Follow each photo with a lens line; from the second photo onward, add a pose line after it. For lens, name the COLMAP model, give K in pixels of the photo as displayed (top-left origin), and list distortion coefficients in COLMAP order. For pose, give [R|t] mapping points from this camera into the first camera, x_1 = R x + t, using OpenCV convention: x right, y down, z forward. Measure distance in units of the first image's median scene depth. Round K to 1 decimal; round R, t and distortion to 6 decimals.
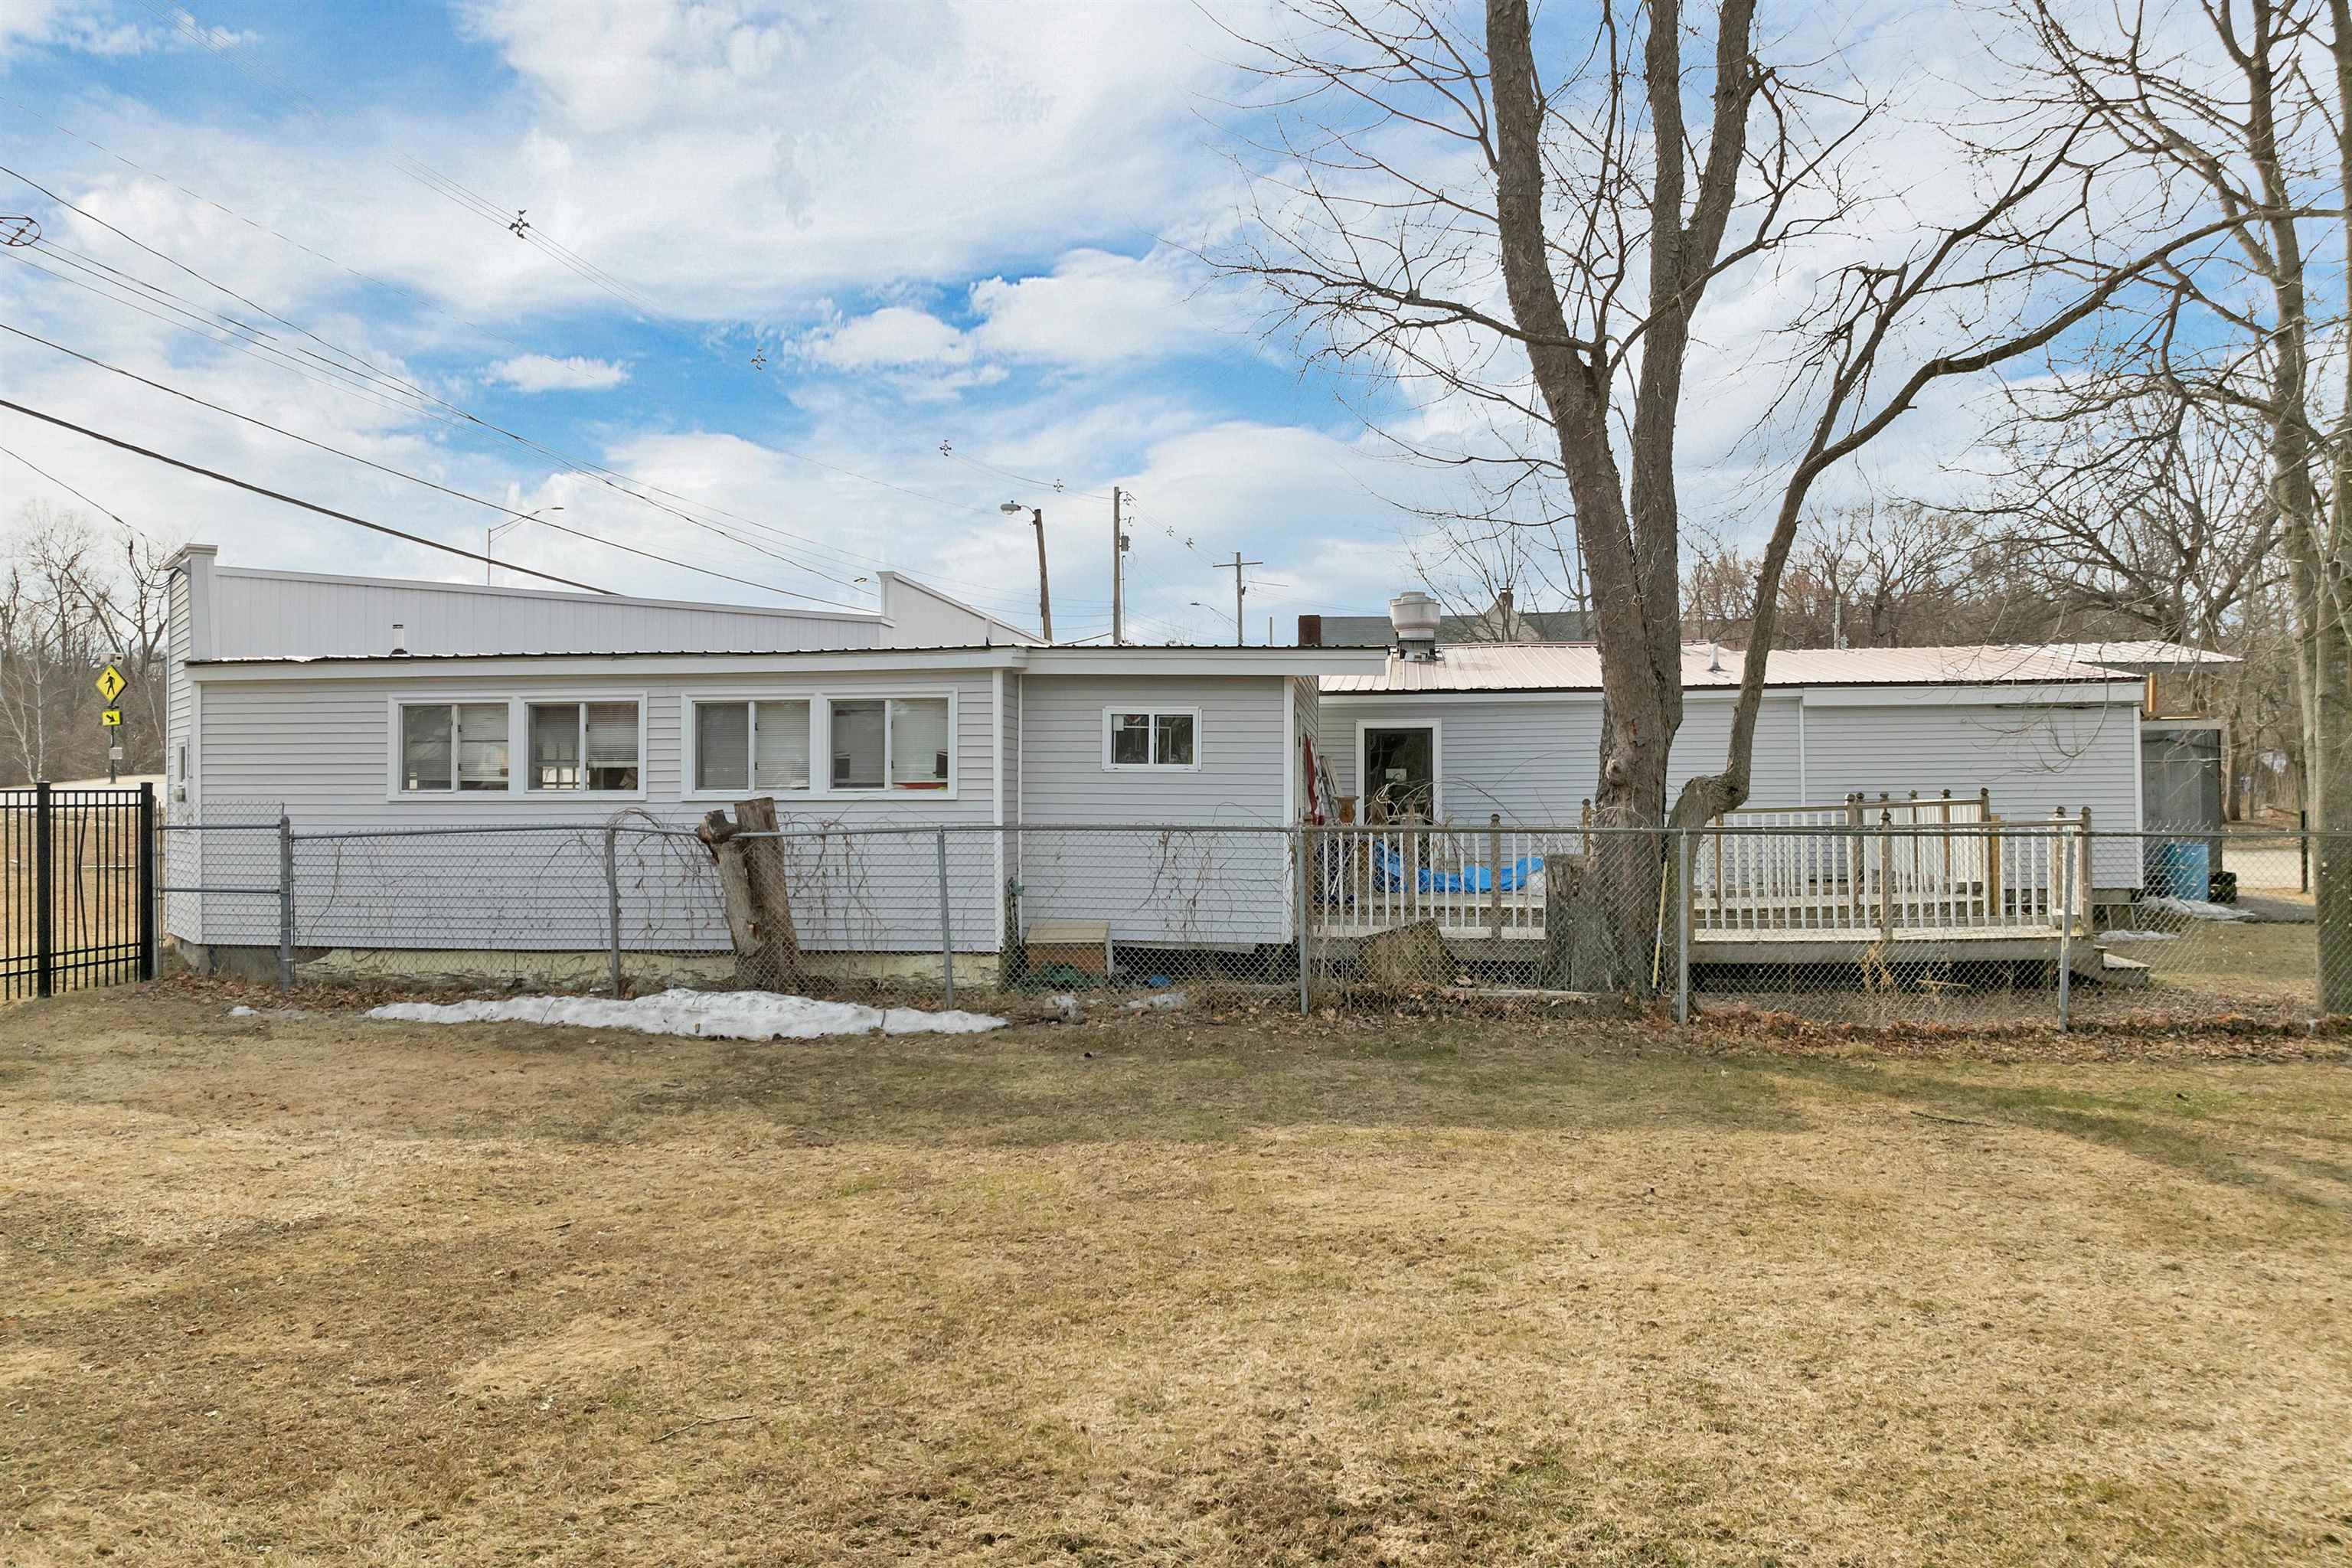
lens RADIAL K [[1734.0, 0, 1206.6], [0, 1734.0, 783.1], [0, 0, 1]] dist [-0.039516, -0.002532]
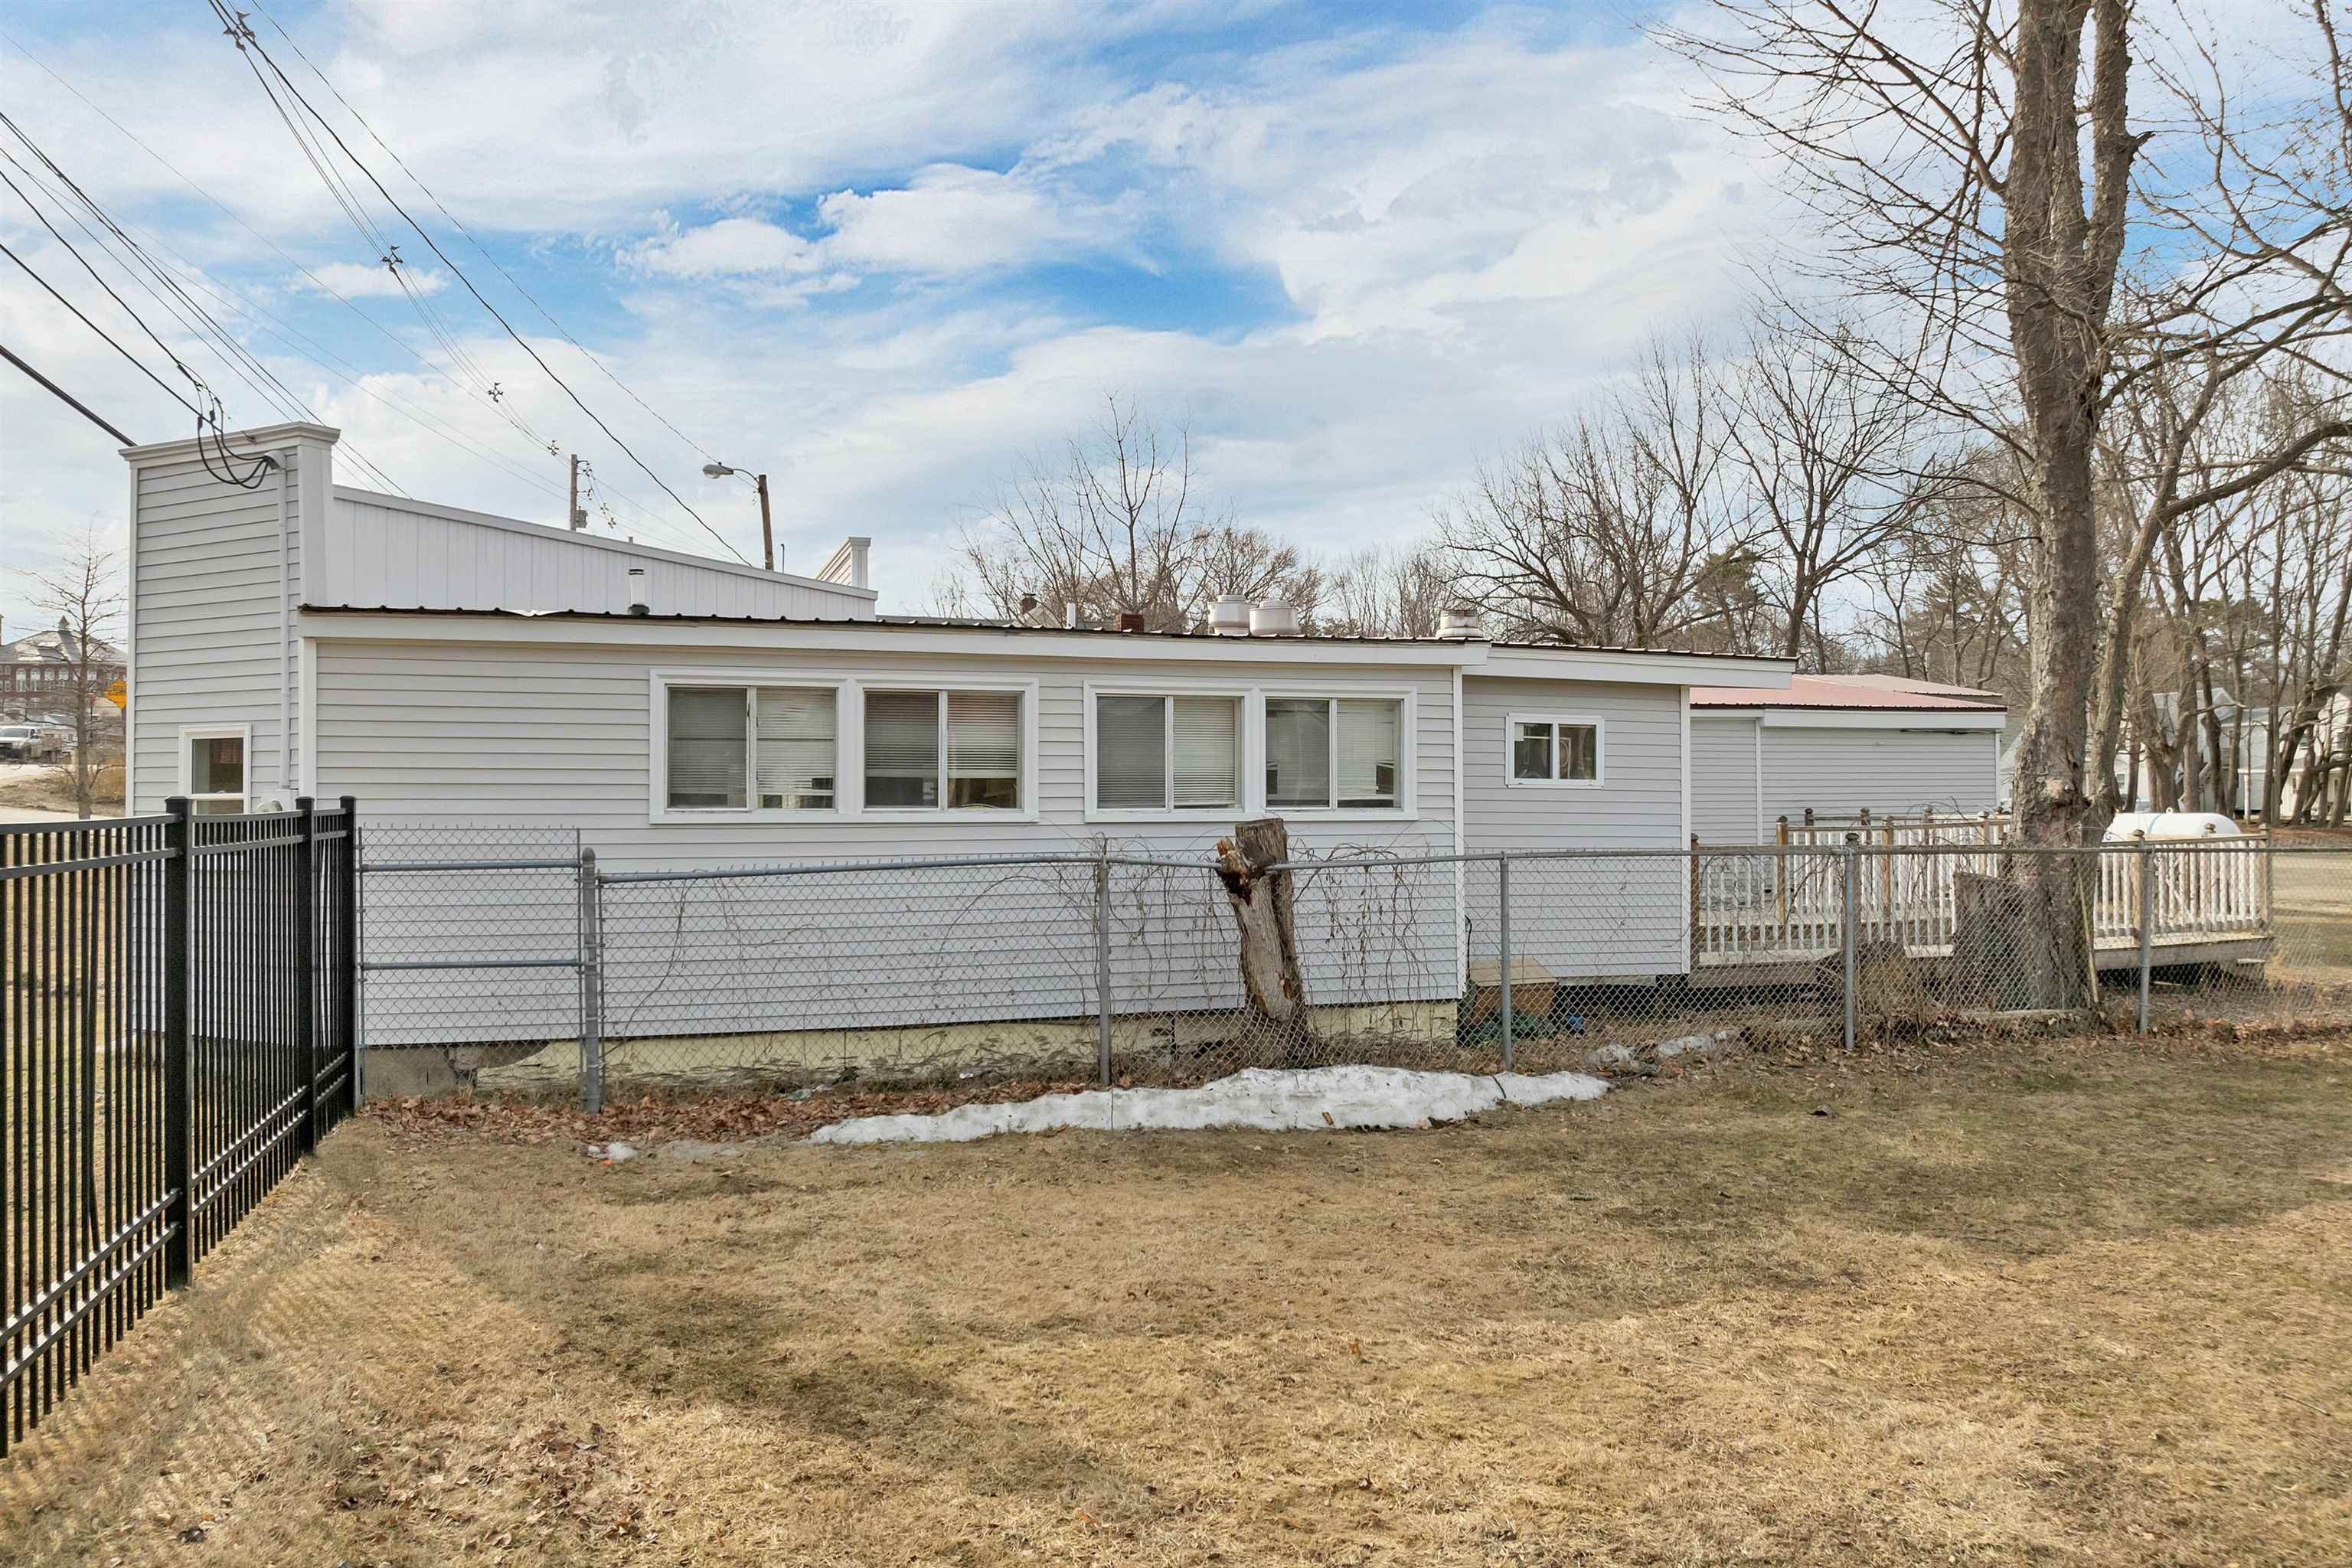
lens RADIAL K [[1734.0, 0, 1206.6], [0, 1734.0, 783.1], [0, 0, 1]] dist [-0.039516, -0.002532]
pose [[0.895884, 0.006994, 0.444234, -0.589281], [-0.004990, 0.999971, -0.005680, -0.002946], [-0.444261, 0.002872, 0.895893, 0.280930]]
